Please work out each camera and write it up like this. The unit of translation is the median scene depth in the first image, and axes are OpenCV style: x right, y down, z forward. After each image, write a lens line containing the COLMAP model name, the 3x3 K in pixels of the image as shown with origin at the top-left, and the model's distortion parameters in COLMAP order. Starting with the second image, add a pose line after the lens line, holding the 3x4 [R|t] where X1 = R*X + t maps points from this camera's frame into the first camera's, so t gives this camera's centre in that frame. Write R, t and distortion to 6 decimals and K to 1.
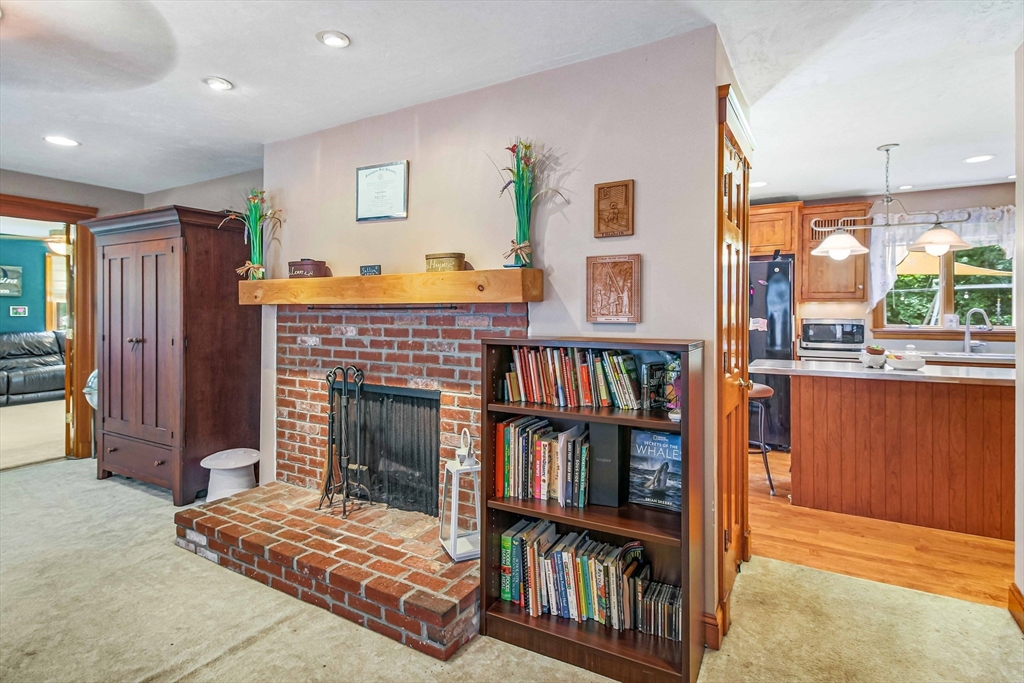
lens RADIAL K [[524.3, 0, 519.4], [0, 524.3, 316.6], [0, 0, 1]] dist [0.012571, -0.000417]
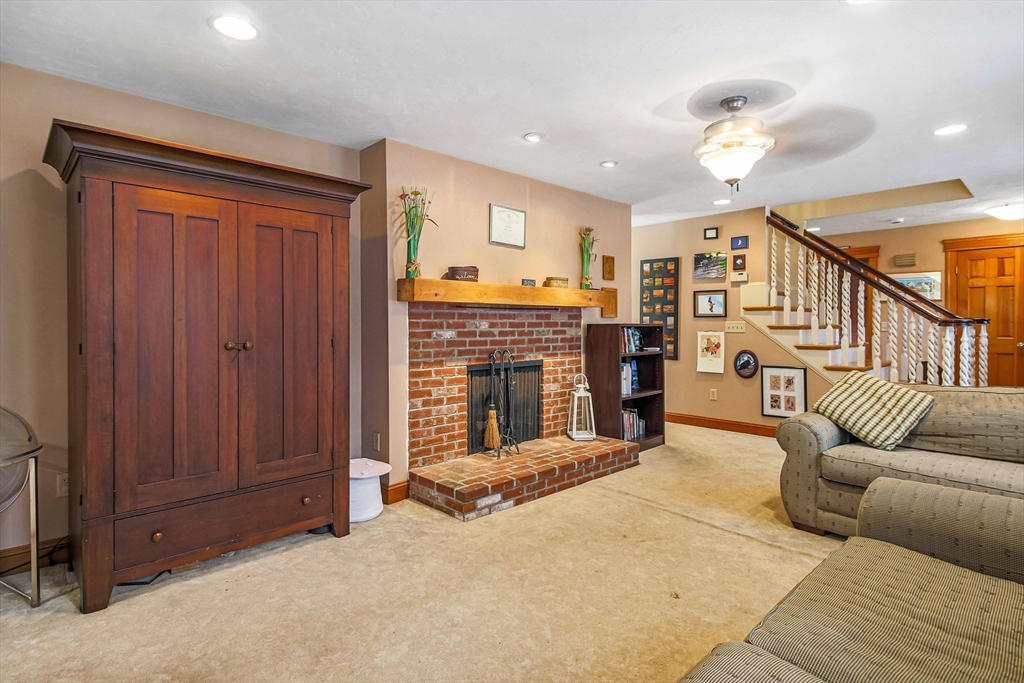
lens RADIAL K [[524.3, 0, 511.5], [0, 524.3, 331.9], [0, 0, 1]] dist [0.012571, -0.000417]
pose [[0.268491, -0.020204, 0.963070, -1.559091], [0.007059, 0.999794, 0.019007, 0.020594], [-0.963256, 0.001695, 0.268579, 0.581413]]
